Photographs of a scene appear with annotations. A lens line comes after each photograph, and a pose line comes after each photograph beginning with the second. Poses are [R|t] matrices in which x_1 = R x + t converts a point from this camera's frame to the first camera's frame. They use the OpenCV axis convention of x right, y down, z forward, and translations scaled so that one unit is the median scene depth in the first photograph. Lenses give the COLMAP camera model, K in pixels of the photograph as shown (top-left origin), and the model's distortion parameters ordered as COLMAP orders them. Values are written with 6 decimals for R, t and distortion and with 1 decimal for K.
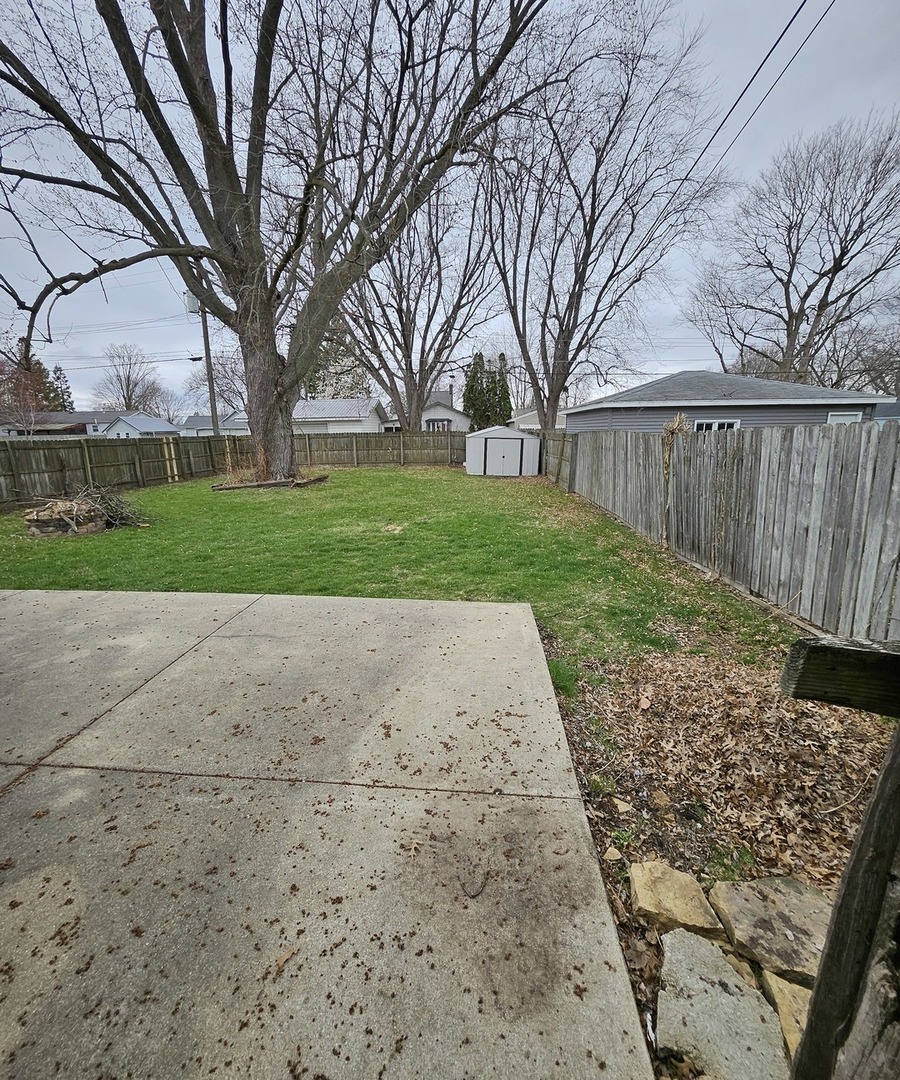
lens RADIAL K [[468.9, 0, 443.0], [0, 468.9, 534.1], [0, 0, 1]] dist [-0.000580, 0.000007]
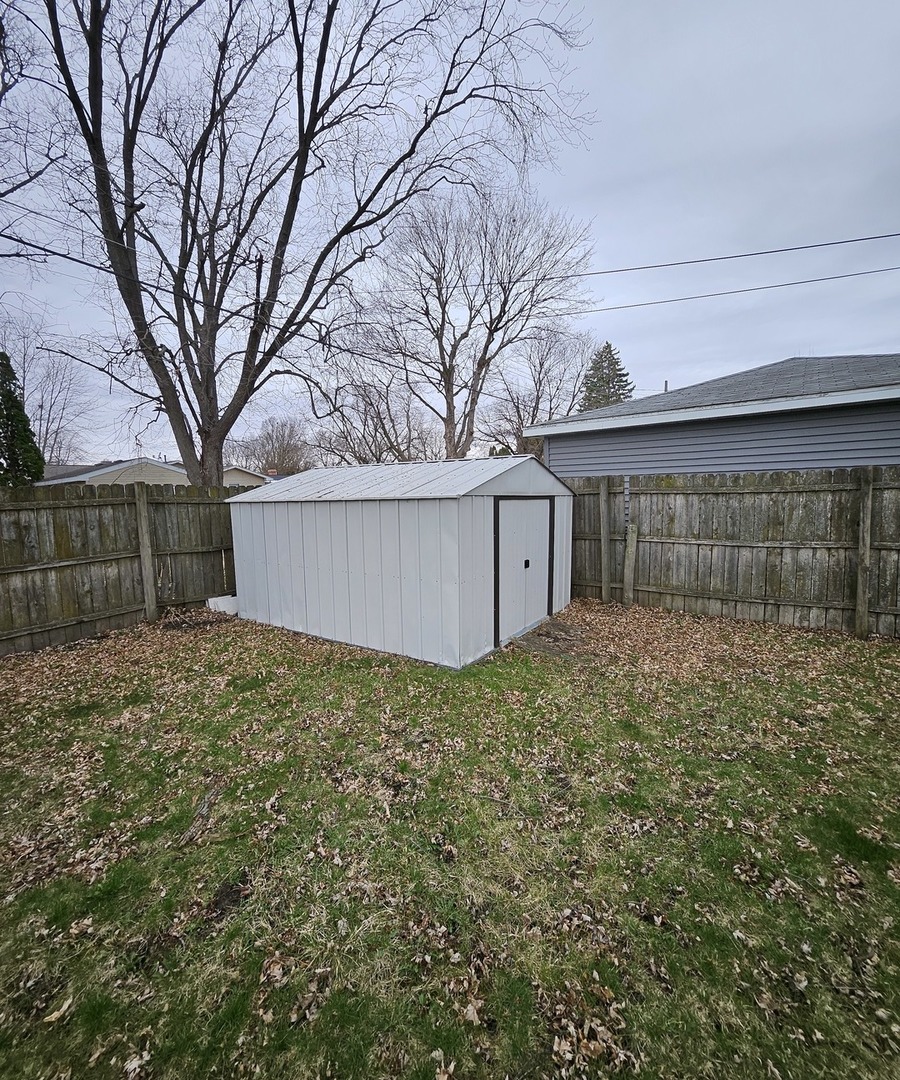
lens RADIAL K [[468.9, 0, 443.0], [0, 468.9, 534.1], [0, 0, 1]] dist [-0.000580, 0.000007]
pose [[0.533137, -0.076260, 0.842585, -0.154873], [0.202807, 0.978411, -0.039770, -0.230315], [-0.821361, 0.192085, 0.537093, 1.137294]]
